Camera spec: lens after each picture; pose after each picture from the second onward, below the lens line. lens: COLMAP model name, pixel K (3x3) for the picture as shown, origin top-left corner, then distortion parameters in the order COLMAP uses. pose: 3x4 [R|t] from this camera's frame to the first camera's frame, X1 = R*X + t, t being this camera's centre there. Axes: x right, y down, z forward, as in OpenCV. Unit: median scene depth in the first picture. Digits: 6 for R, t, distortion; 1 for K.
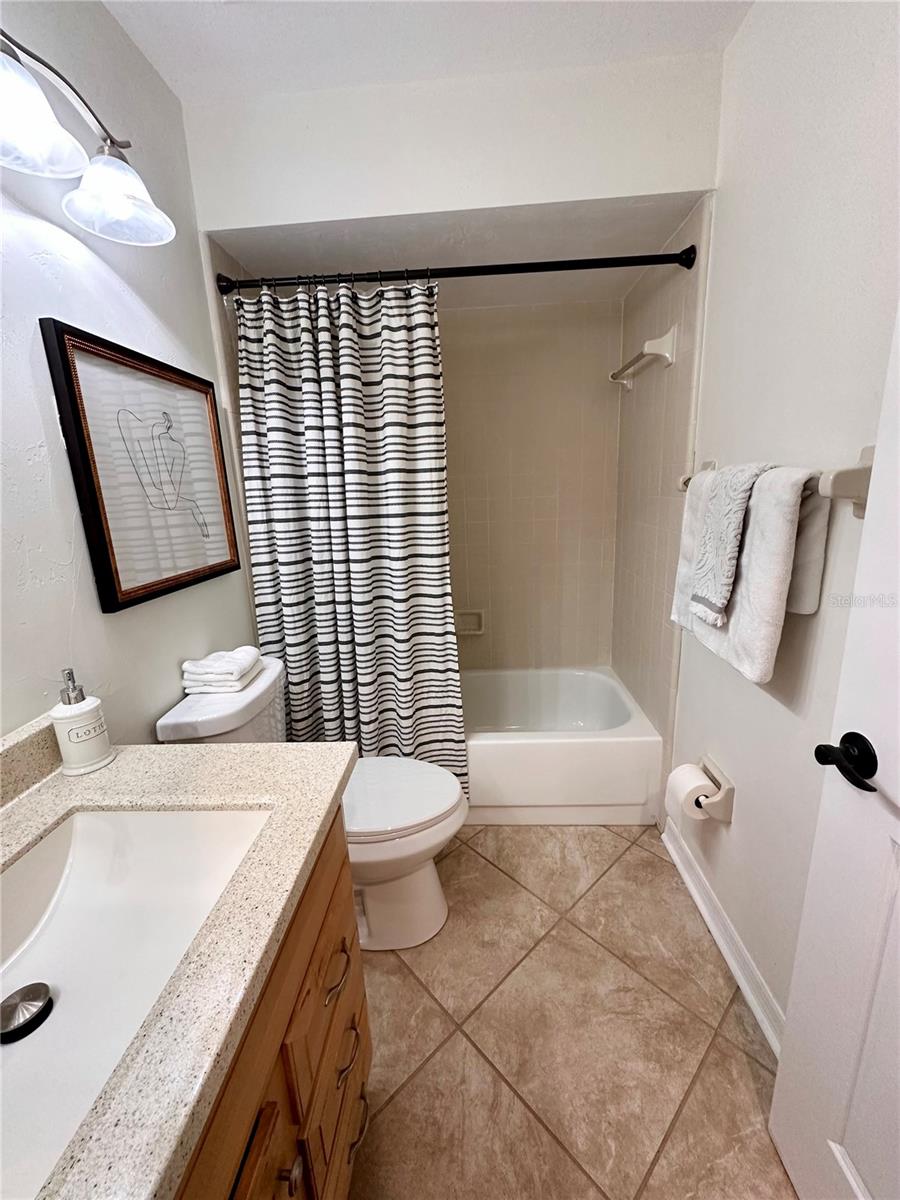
lens RADIAL K [[477.3, 0, 450.0], [0, 477.3, 600.0], [0, 0, 1]] dist [-0.002057, 0.000037]
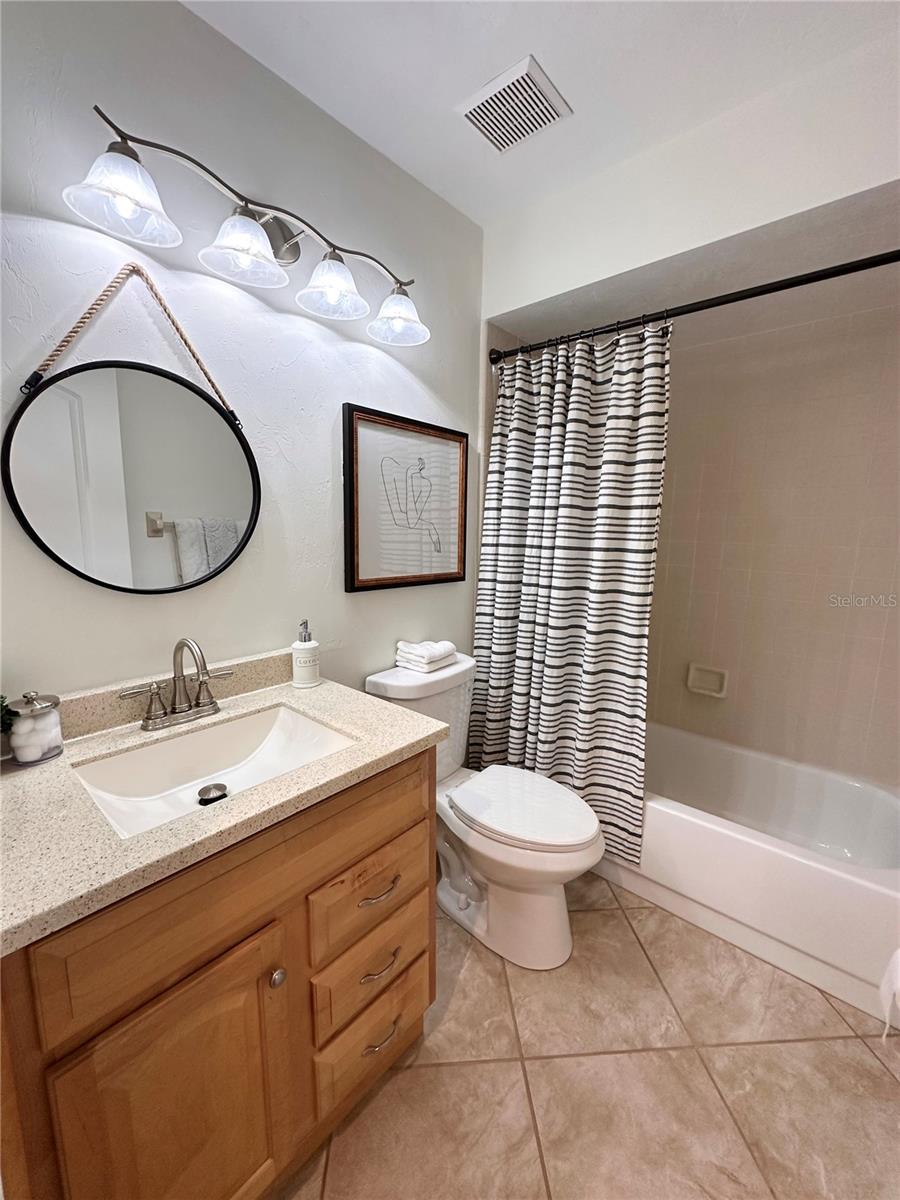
lens RADIAL K [[477.3, 0, 450.0], [0, 477.3, 600.0], [0, 0, 1]] dist [-0.002057, 0.000037]
pose [[0.783942, 0.150158, -0.602401, 0.278502], [-0.193764, 0.981018, -0.007623, -0.000251], [0.589822, 0.122700, 0.798157, 0.006107]]
